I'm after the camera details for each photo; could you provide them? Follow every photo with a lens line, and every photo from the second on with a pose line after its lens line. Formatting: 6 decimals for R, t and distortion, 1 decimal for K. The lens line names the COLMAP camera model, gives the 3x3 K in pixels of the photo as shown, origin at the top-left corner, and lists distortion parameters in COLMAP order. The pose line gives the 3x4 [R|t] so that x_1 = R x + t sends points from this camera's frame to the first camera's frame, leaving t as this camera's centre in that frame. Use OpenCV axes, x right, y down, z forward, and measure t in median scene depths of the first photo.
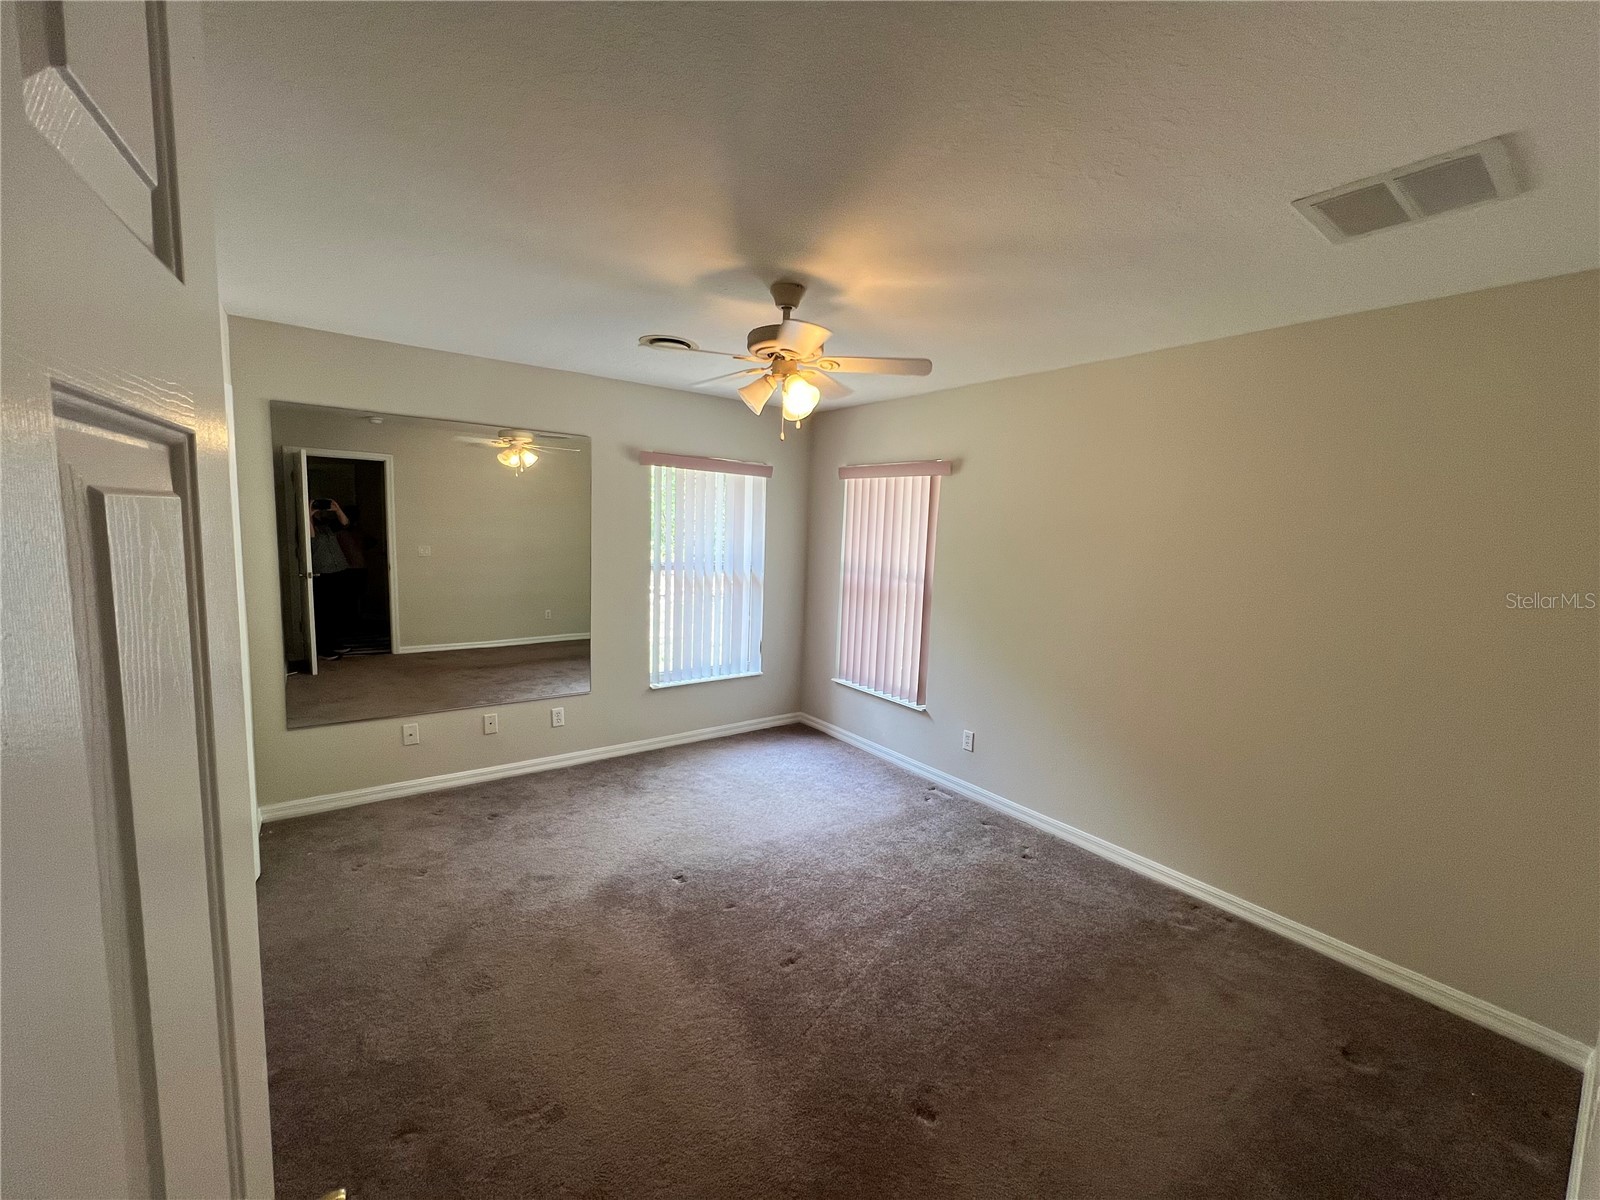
lens RADIAL K [[643.3, 0, 800.7], [0, 643.3, 595.6], [0, 0, 1]] dist [-0.002486, 0.000064]
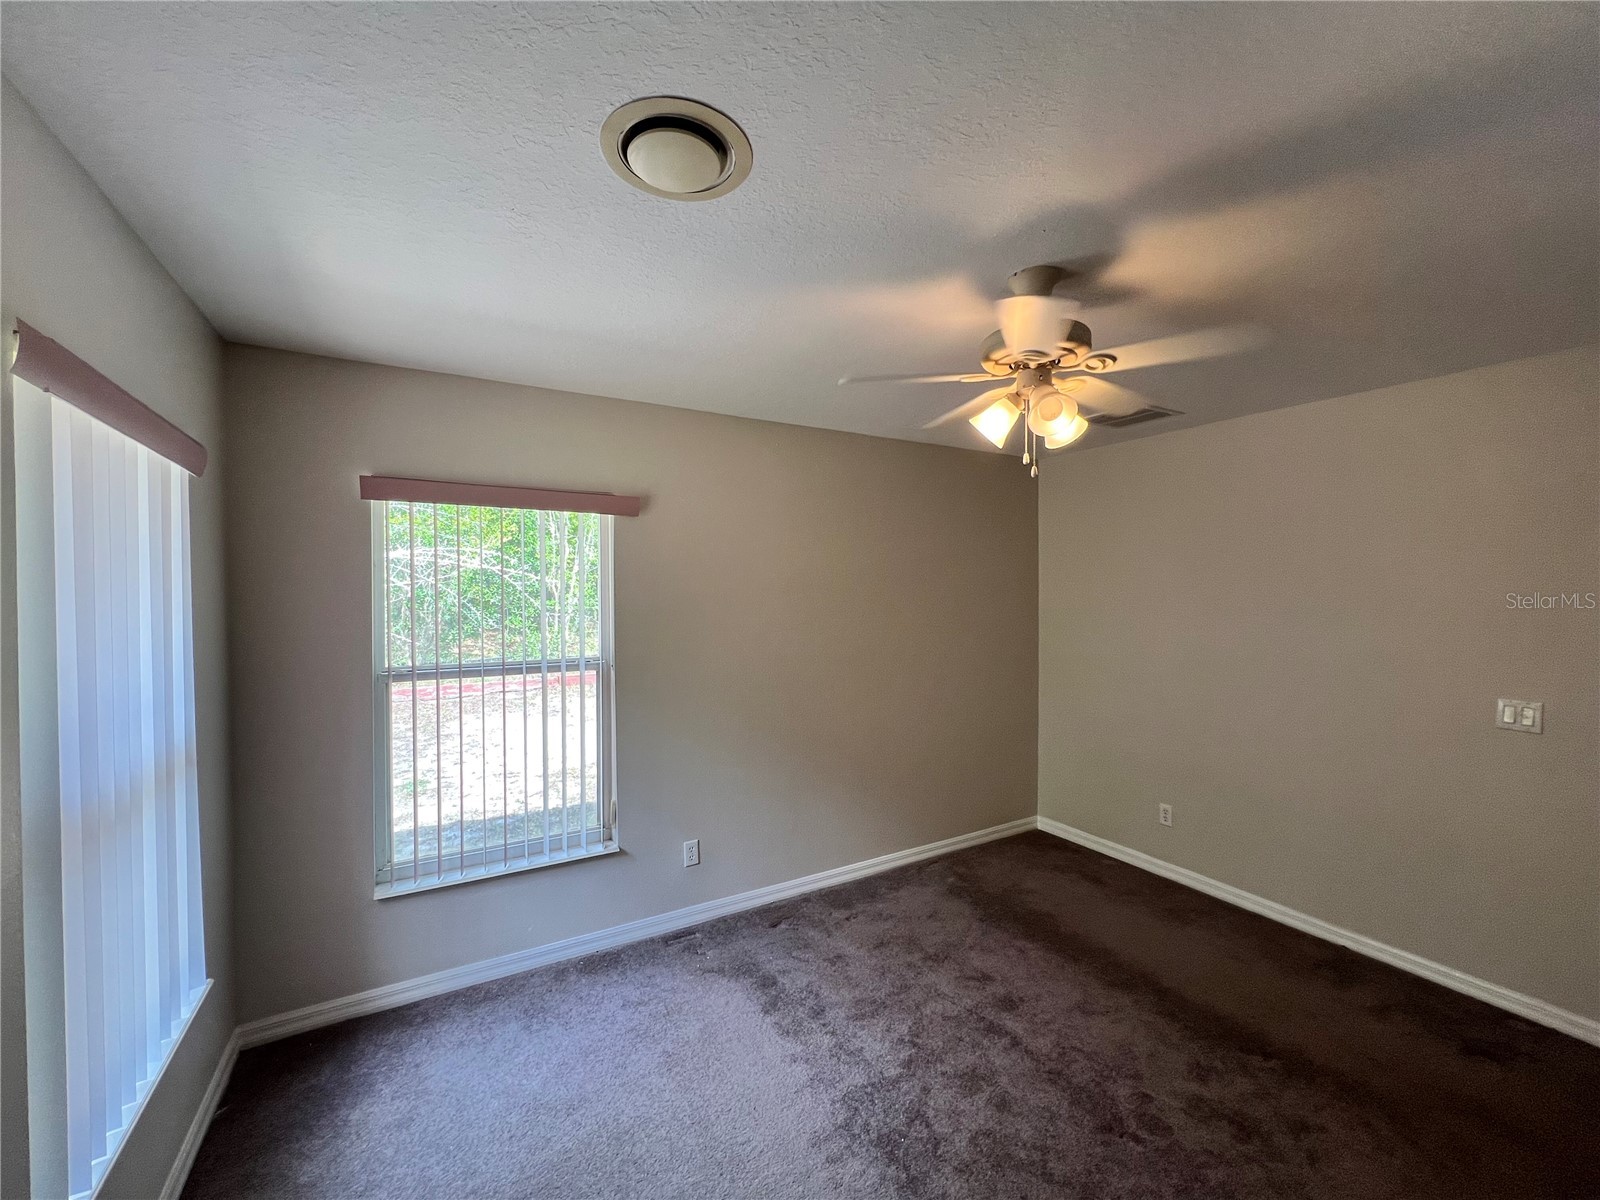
lens RADIAL K [[643.3, 0, 800.7], [0, 643.3, 595.6], [0, 0, 1]] dist [-0.002486, 0.000064]
pose [[0.117314, -0.053945, 0.991629, -0.478395], [0.115612, 0.992476, 0.040313, -0.102275], [-0.986342, 0.109915, 0.122668, 0.721226]]
